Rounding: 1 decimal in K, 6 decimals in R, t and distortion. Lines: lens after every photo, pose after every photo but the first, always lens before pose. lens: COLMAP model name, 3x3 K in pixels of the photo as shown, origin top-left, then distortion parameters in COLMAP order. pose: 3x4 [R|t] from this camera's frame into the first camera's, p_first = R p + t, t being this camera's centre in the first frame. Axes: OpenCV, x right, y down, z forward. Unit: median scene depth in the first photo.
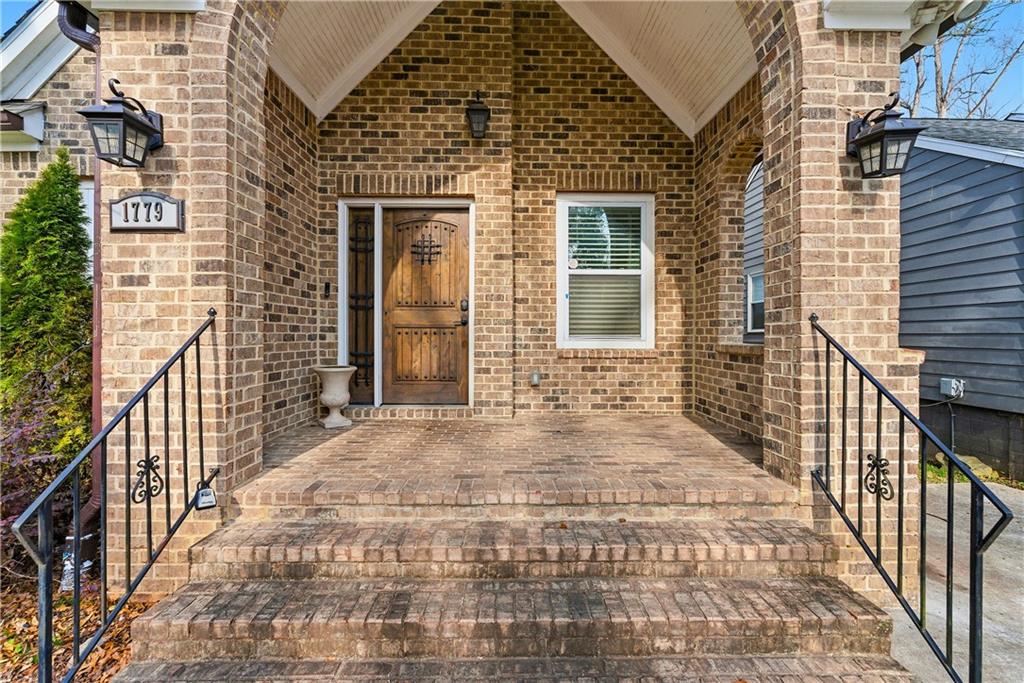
lens RADIAL K [[415.7, 0, 511.6], [0, 415.7, 338.7], [0, 0, 1]] dist [0.003075, 0.000023]
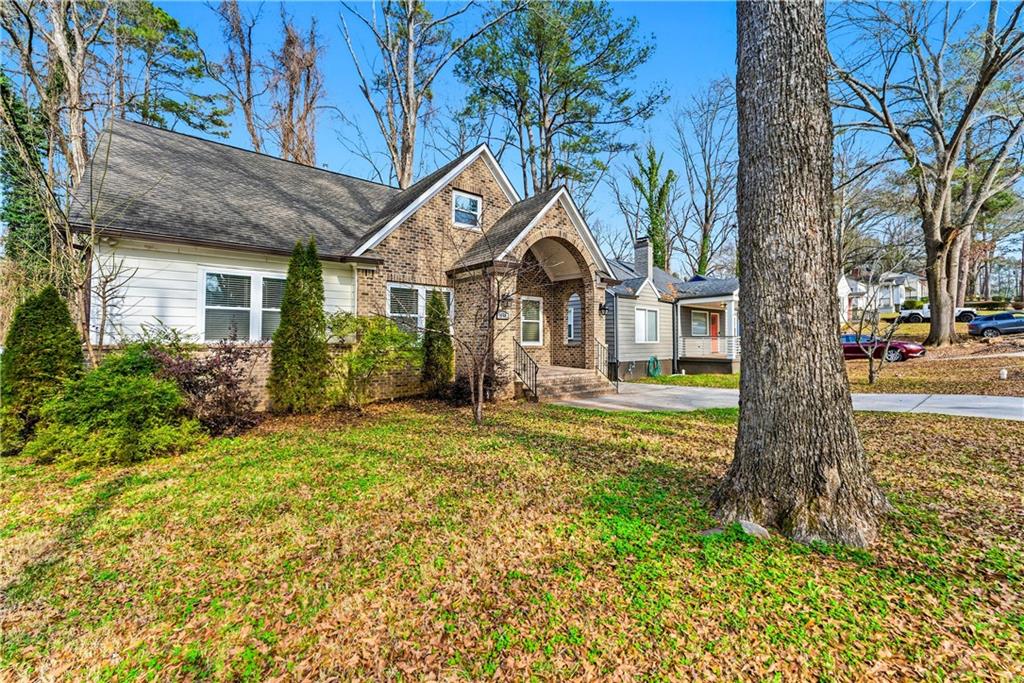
lens RADIAL K [[415.7, 0, 512.8], [0, 415.7, 340.7], [0, 0, 1]] dist [0.003075, 0.000023]
pose [[0.791668, 0.002775, 0.610946, -1.800022], [0.001910, 0.999974, -0.007016, 0.007624], [-0.610949, 0.006721, 0.791642, -1.384650]]
